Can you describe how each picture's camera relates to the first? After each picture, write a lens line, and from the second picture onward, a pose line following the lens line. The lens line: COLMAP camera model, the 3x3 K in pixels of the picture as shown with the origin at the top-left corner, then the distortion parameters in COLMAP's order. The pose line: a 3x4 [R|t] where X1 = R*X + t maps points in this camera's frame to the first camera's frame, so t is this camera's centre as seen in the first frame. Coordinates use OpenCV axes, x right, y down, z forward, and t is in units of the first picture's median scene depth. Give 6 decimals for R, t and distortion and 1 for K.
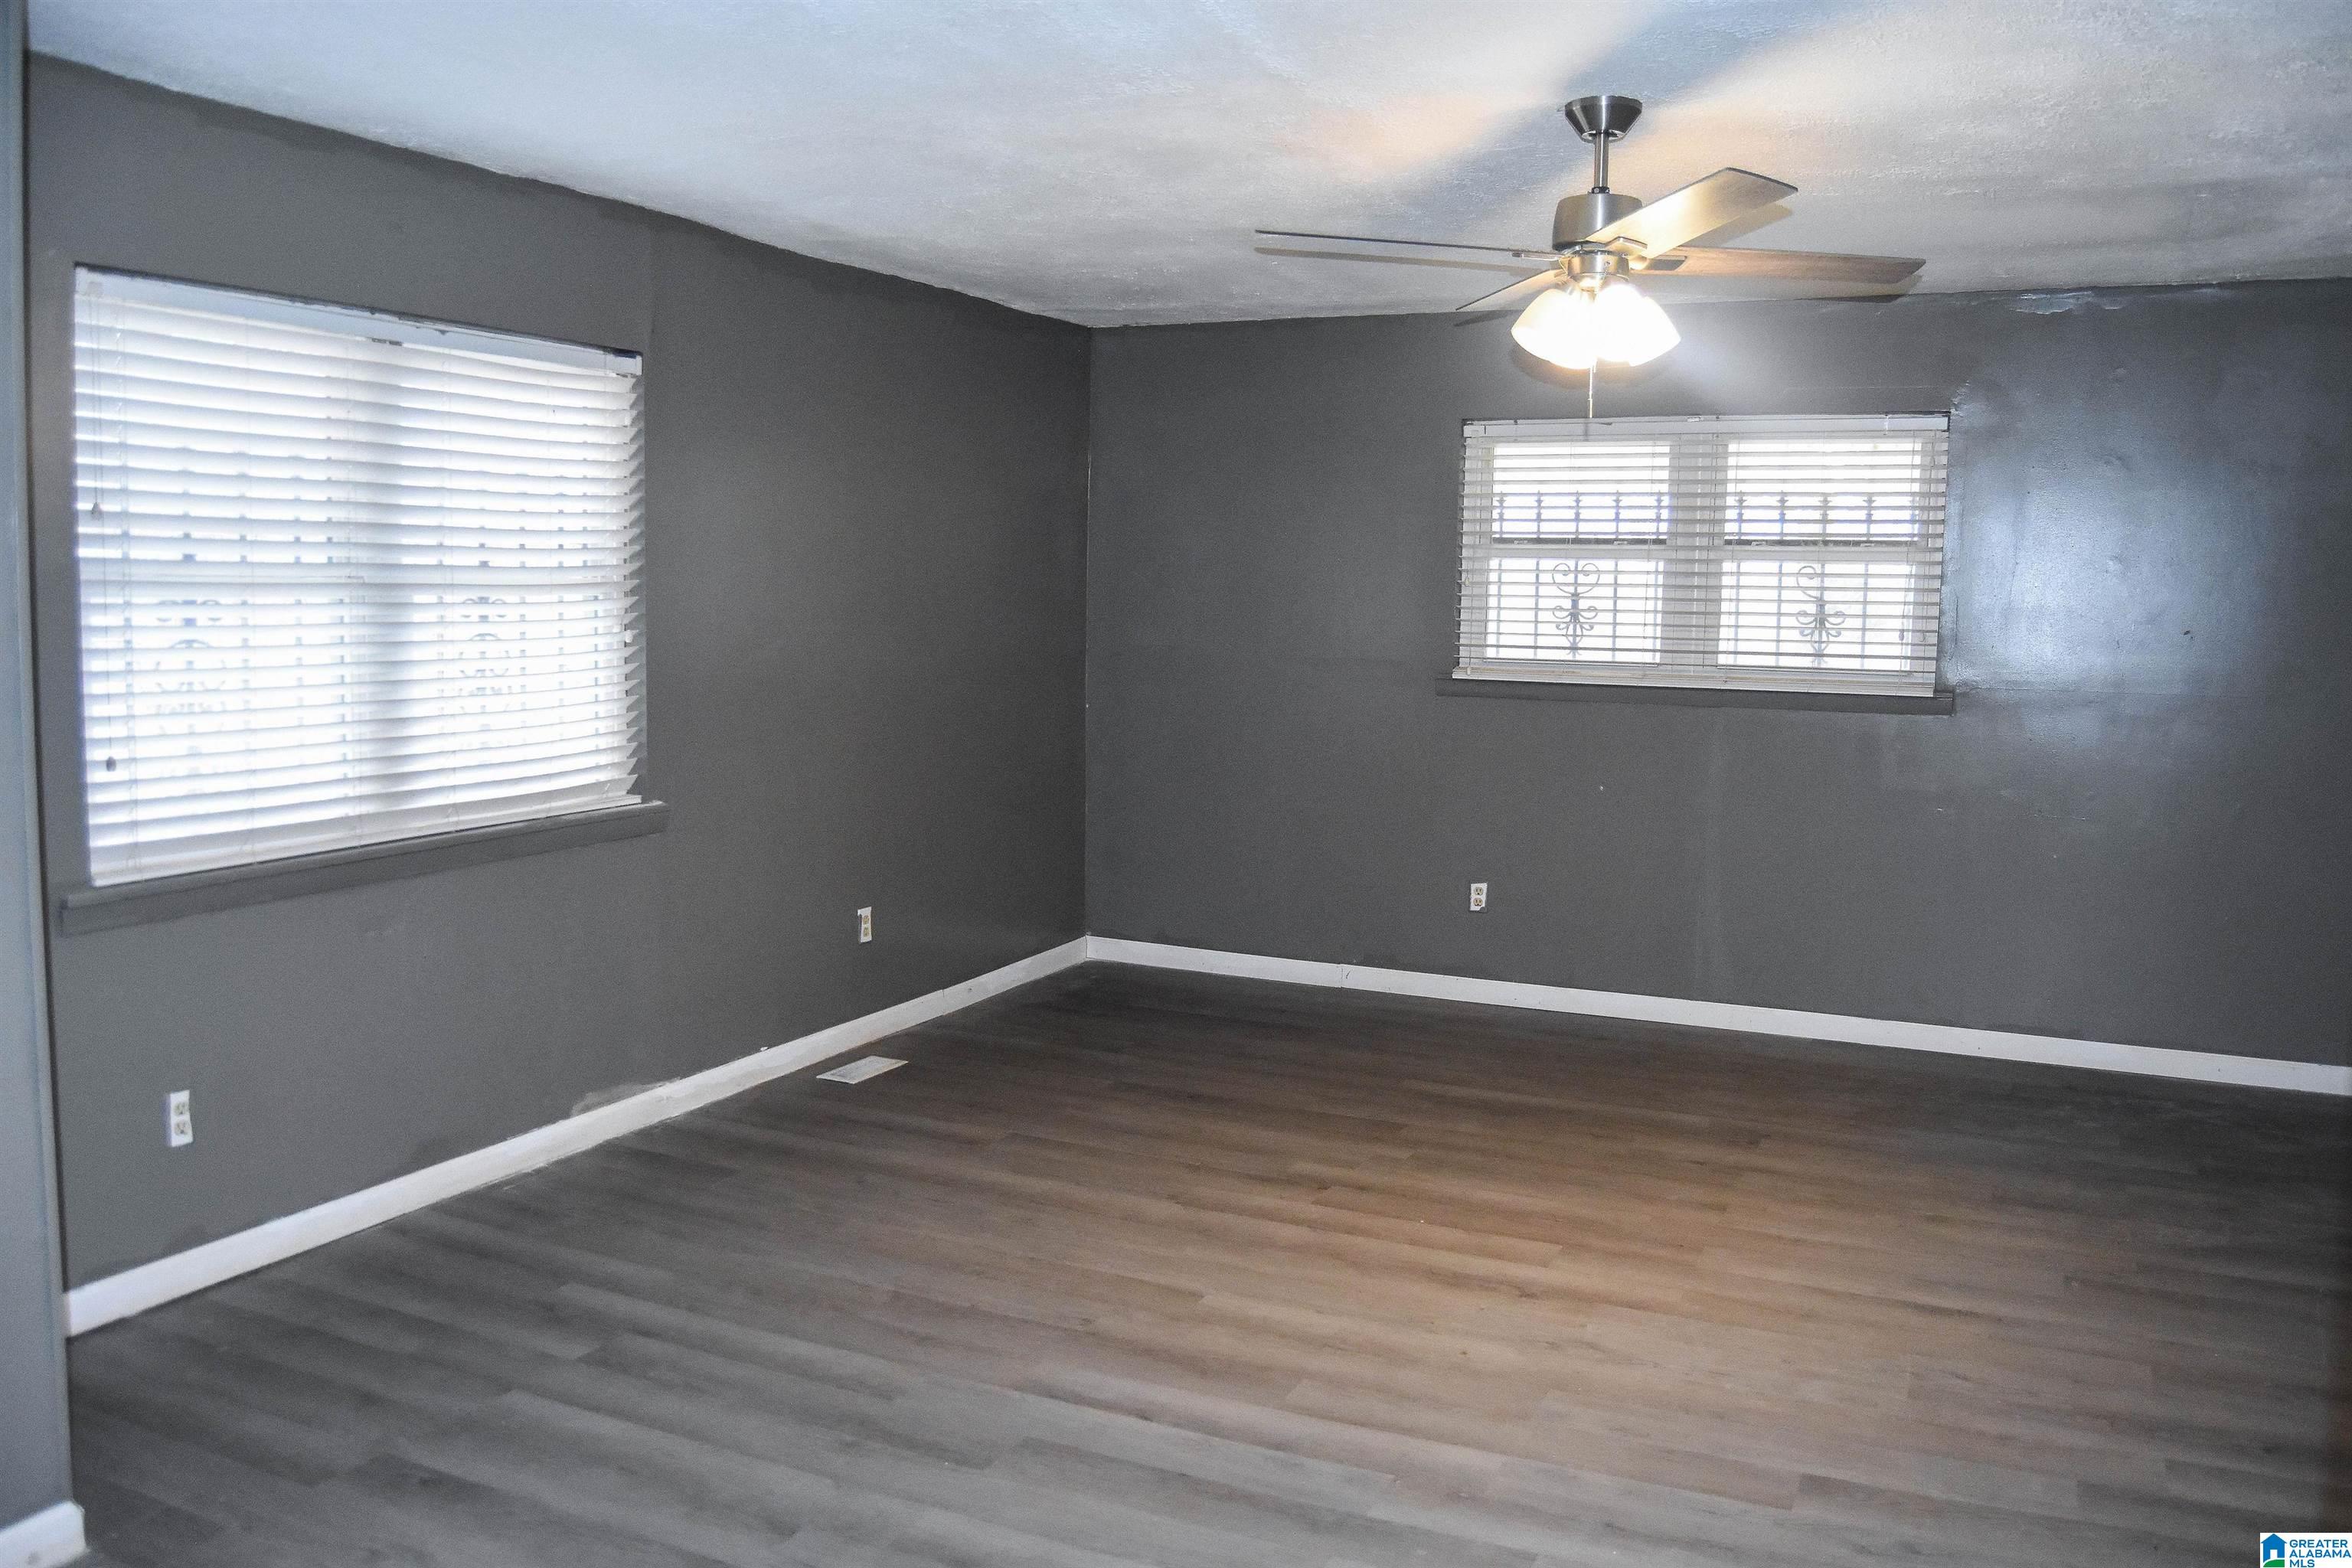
lens RADIAL K [[1948.3, 0, 1270.3], [0, 1948.3, 700.9], [0, 0, 1]] dist [-0.095971, 0.039346]
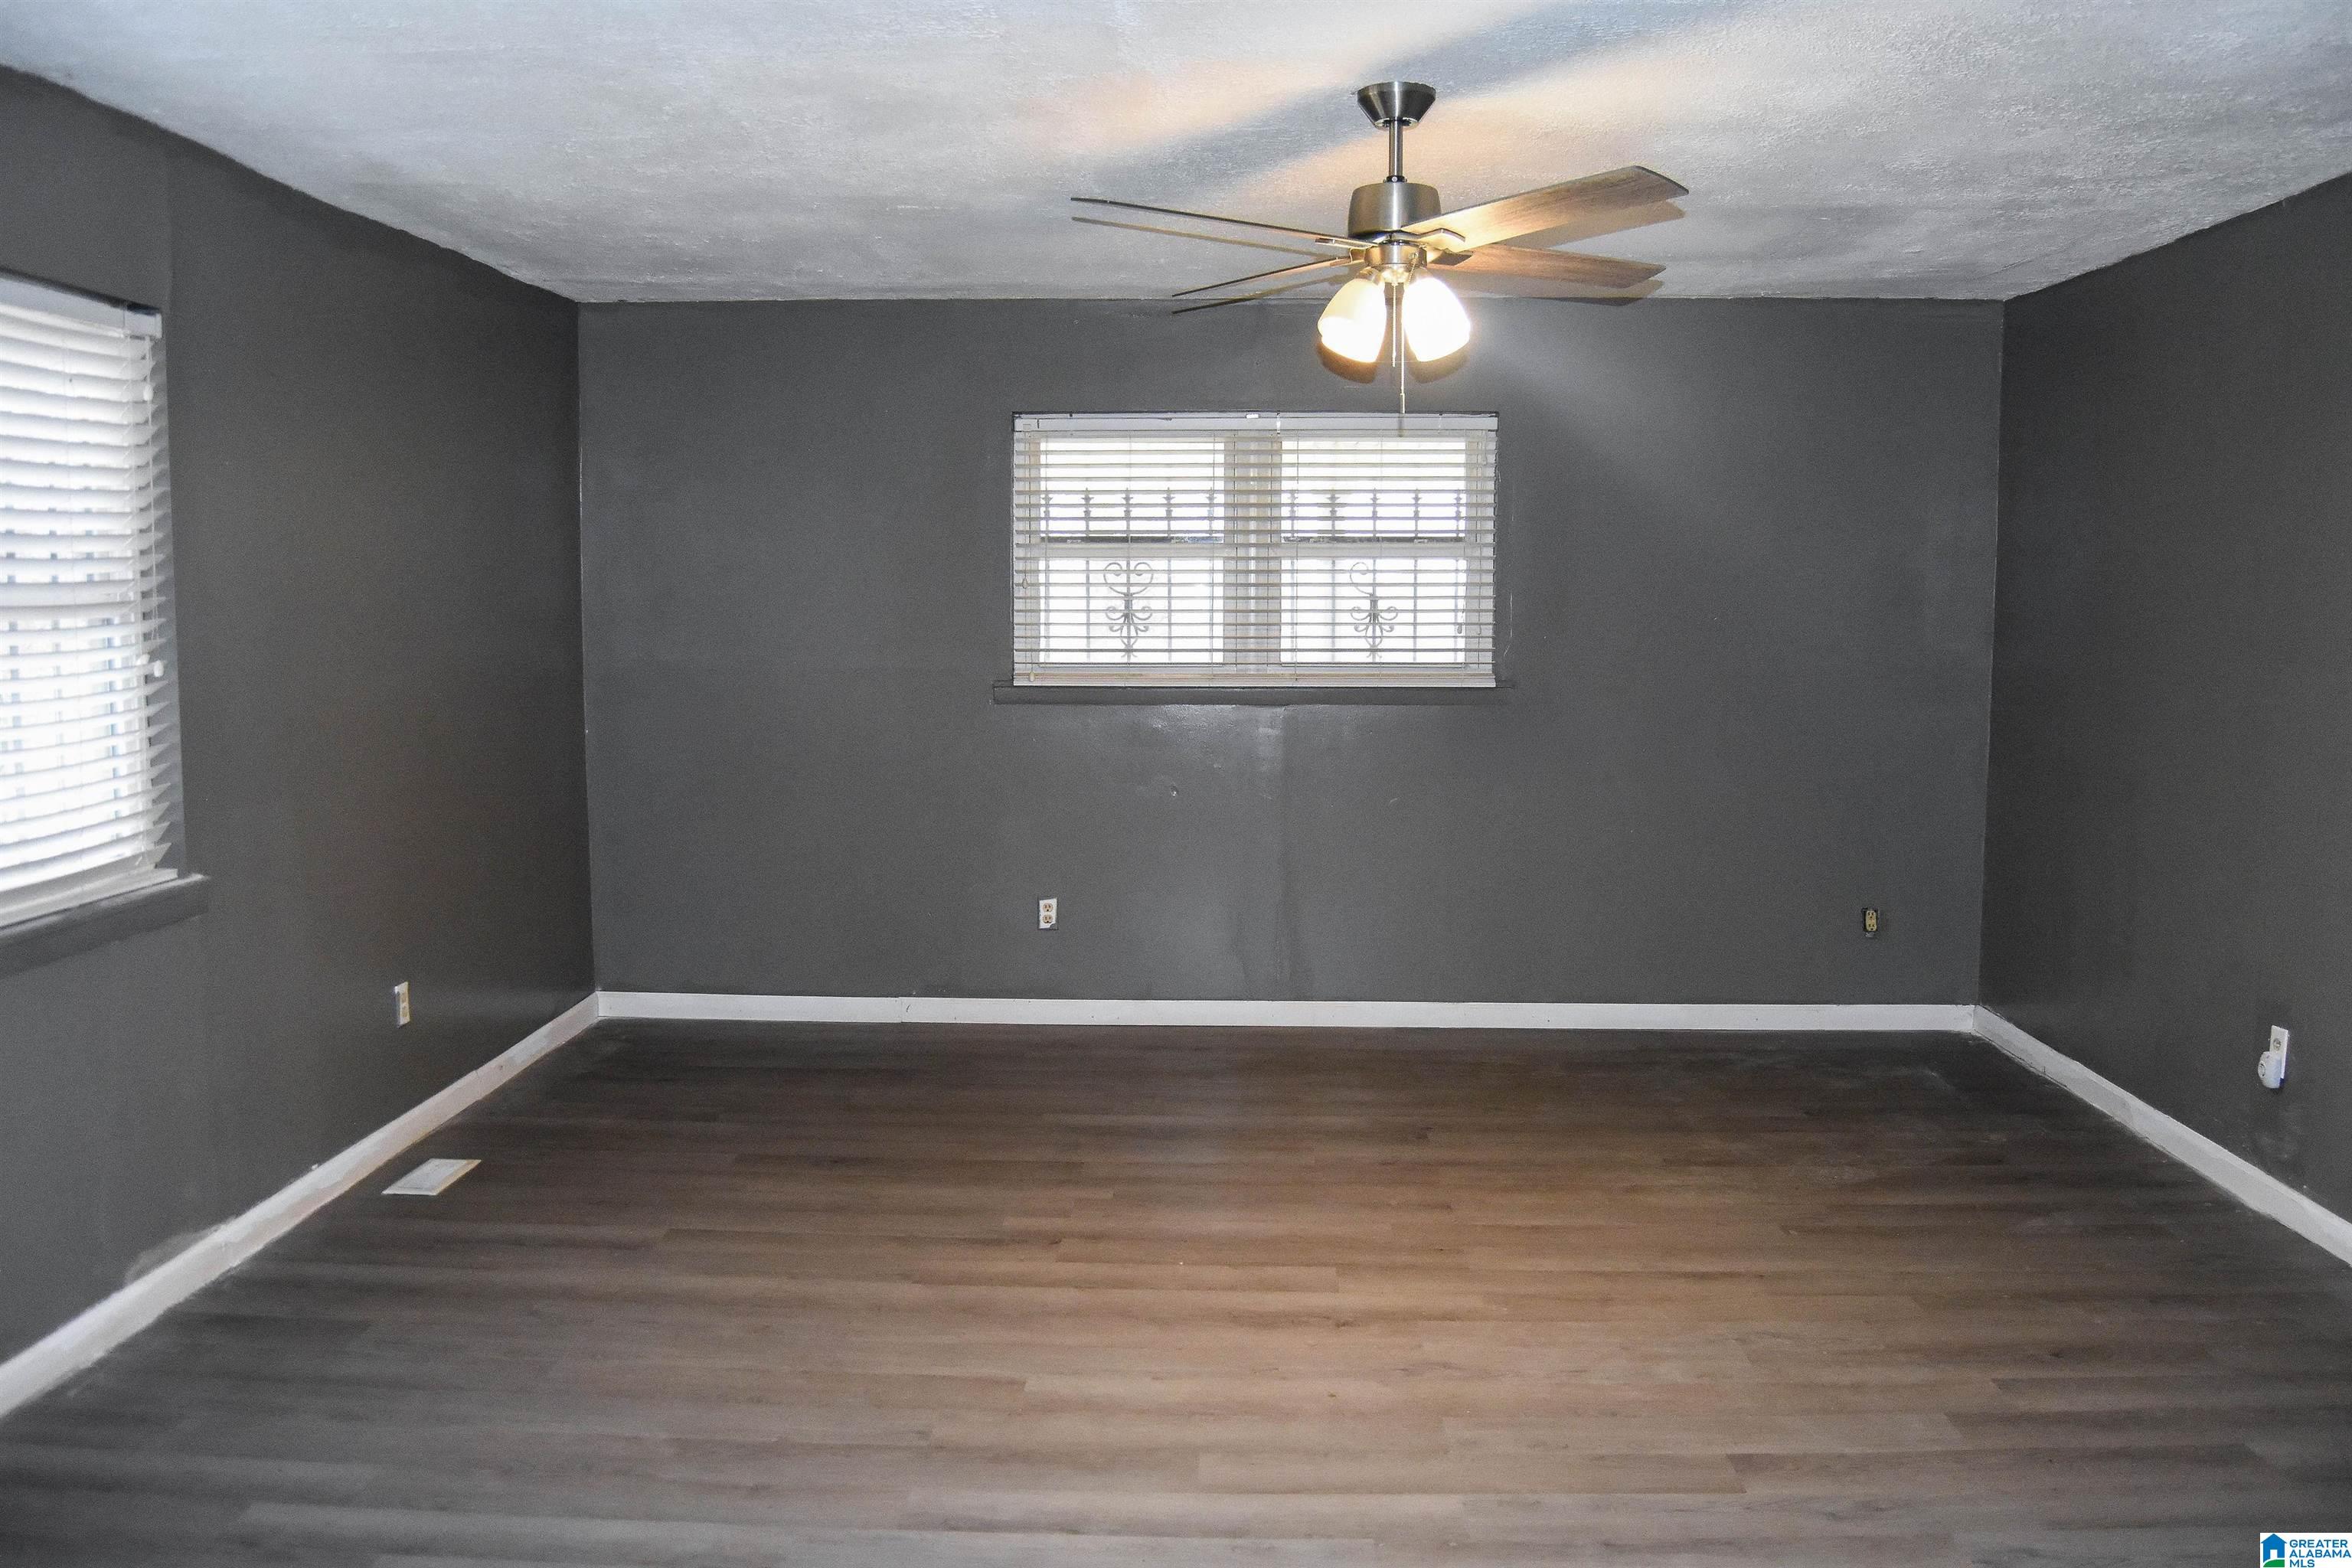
lens RADIAL K [[1948.3, 0, 1167.0], [0, 1948.3, 701.5], [0, 0, 1]] dist [-0.095971, 0.039346]
pose [[0.918551, -0.037703, 0.393501, -0.285372], [0.037412, 0.999265, 0.008412, -0.012336], [-0.393528, 0.006995, 0.919286, 0.134099]]
